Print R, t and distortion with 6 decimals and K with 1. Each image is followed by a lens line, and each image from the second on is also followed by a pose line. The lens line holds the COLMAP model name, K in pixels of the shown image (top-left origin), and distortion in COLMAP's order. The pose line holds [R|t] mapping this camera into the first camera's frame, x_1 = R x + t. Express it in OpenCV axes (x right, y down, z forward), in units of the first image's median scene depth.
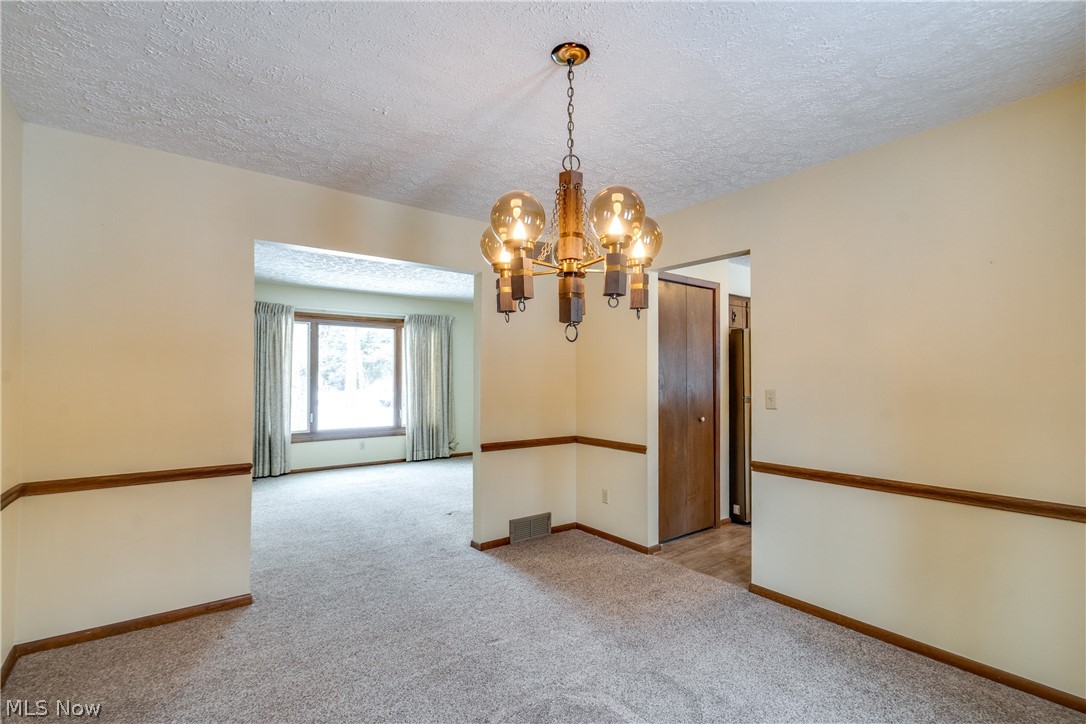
lens RADIAL K [[511.9, 0, 554.8], [0, 511.9, 361.6], [0, 0, 1]] dist [0.000678, 0.000555]
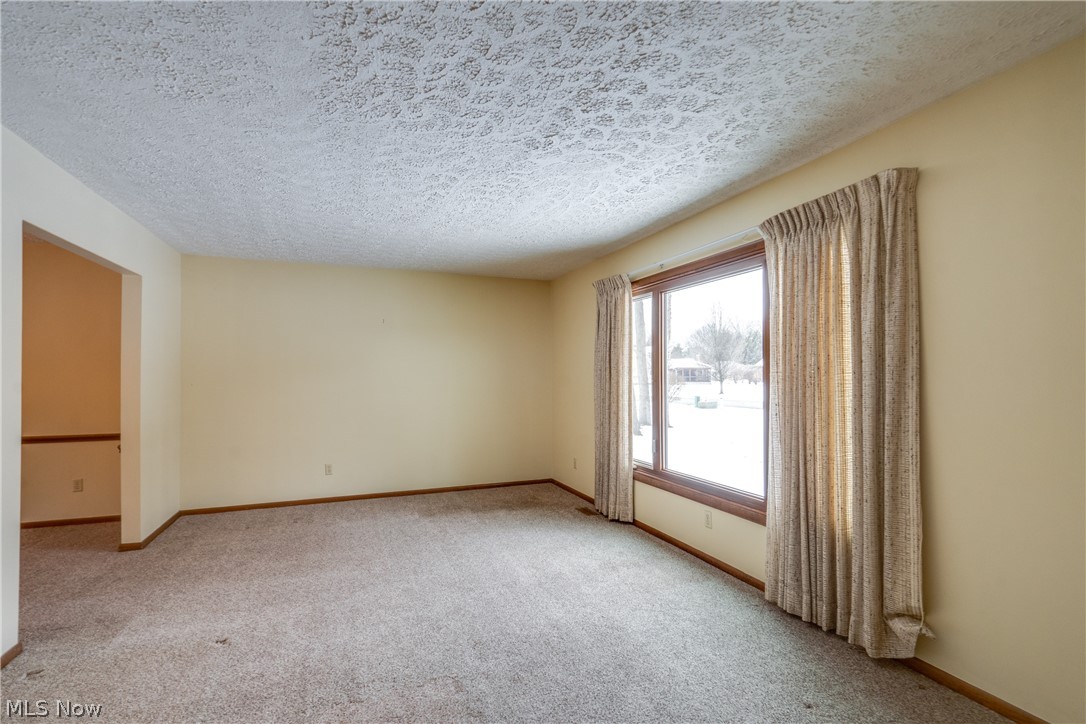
lens RADIAL K [[493.8, 0, 537.3], [0, 493.8, 371.5], [0, 0, 1]] dist [-0.004946, 0.000667]
pose [[-0.295782, -0.010265, -0.955200, 0.234837], [0.030372, 0.999336, -0.020144, 0.046930], [0.954772, -0.034969, -0.295274, 1.821092]]
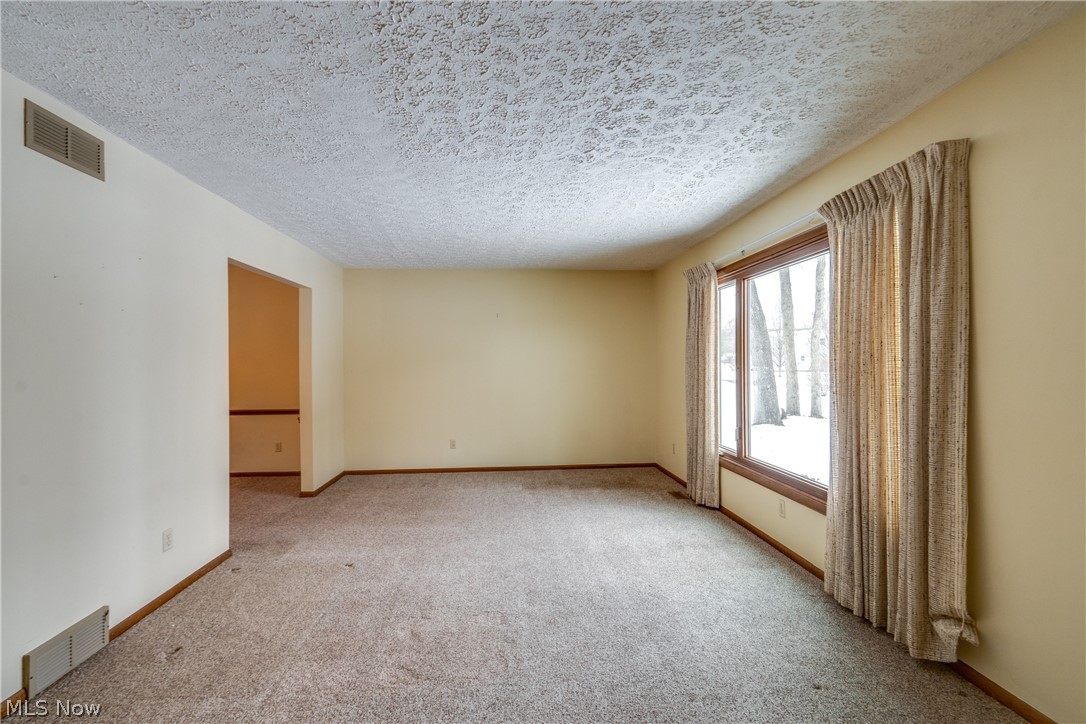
lens RADIAL K [[488.3, 0, 538.8], [0, 488.3, 364.7], [0, 0, 1]] dist [-0.011083, 0.006420]
pose [[-0.561575, 0.003287, -0.827419, 0.250944], [0.029827, 0.999423, -0.016274, 0.049982], [0.826888, -0.033819, -0.561349, 1.978209]]
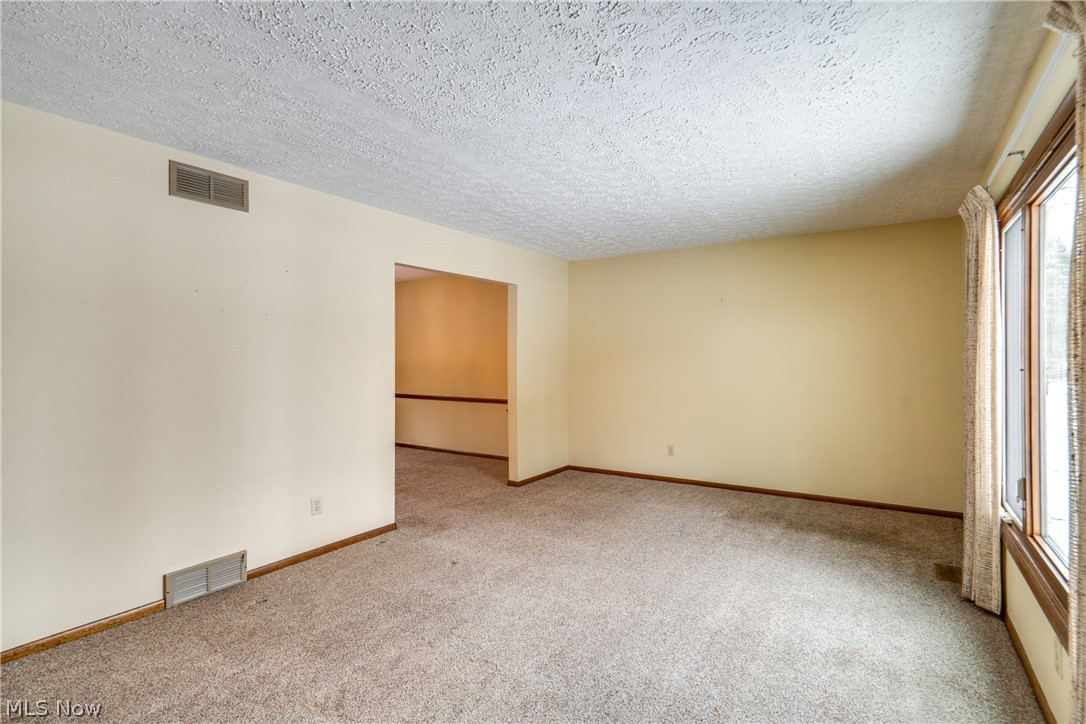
lens RADIAL K [[506.2, 0, 587.8], [0, 506.2, 355.2], [0, 0, 1]] dist [-0.005675, 0.000513]
pose [[-0.935758, -0.003253, -0.352627, -0.159974], [0.009516, 0.999360, -0.034472, 0.052027], [0.352514, -0.035613, -0.935129, 2.115415]]
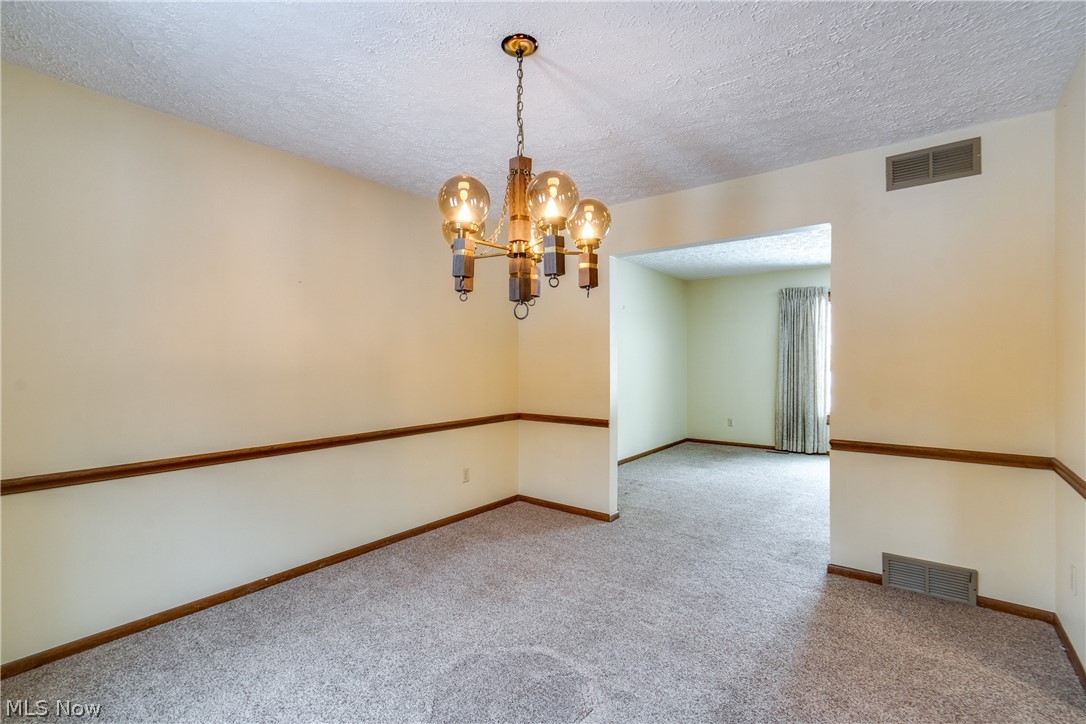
lens RADIAL K [[493.8, 0, 537.3], [0, 493.8, 371.5], [0, 0, 1]] dist [-0.004946, 0.000667]
pose [[0.232903, 0.016707, -0.972357, 0.492311], [0.036789, 0.998985, 0.025977, 0.016993], [0.971804, -0.041822, 0.232052, 0.386047]]
